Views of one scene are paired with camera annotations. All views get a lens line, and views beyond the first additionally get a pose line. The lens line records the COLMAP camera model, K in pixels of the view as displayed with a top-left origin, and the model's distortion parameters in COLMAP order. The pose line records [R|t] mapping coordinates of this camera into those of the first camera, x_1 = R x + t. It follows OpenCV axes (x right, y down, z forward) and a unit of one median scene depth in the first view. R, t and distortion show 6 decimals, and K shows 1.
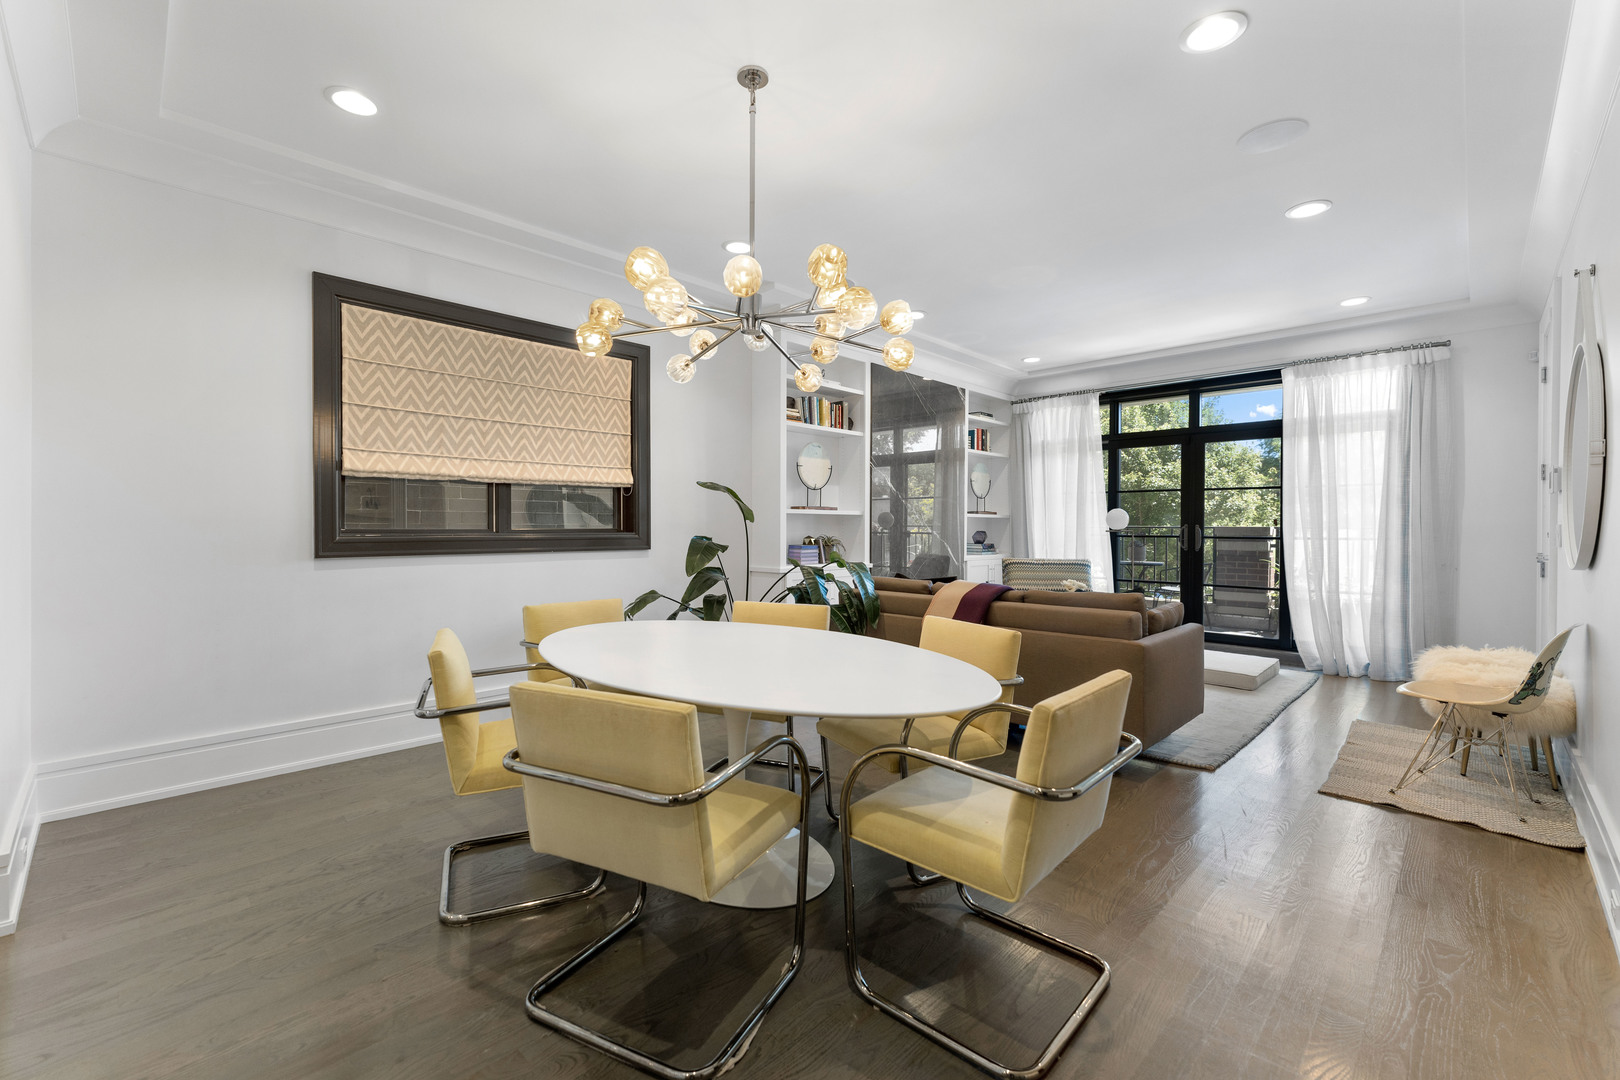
lens RADIAL K [[660.9, 0, 802.5], [0, 660.9, 530.7], [0, 0, 1]] dist [-0.009012, 0.001497]
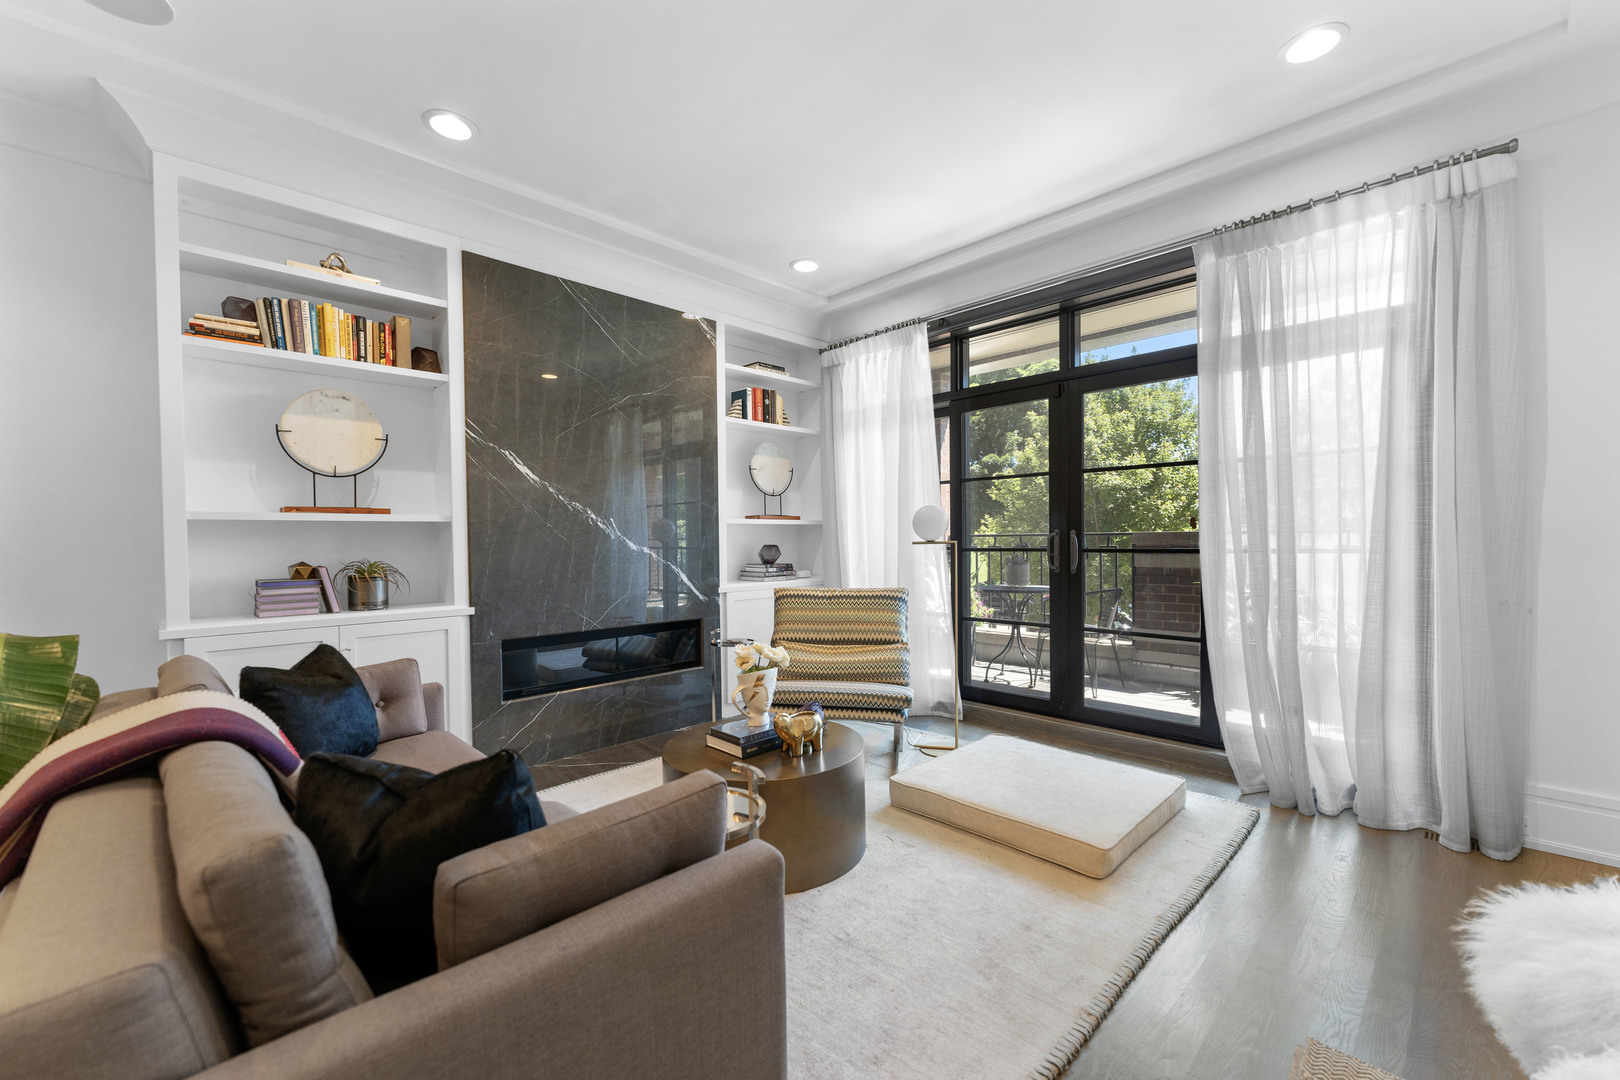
lens RADIAL K [[660.9, 0, 797.5], [0, 660.9, 548.6], [0, 0, 1]] dist [-0.009012, 0.001497]
pose [[0.999888, -0.014763, -0.002456, 0.397602], [0.014785, 0.999852, 0.008851, -0.001419], [0.002325, -0.008887, 0.999958, 0.449537]]
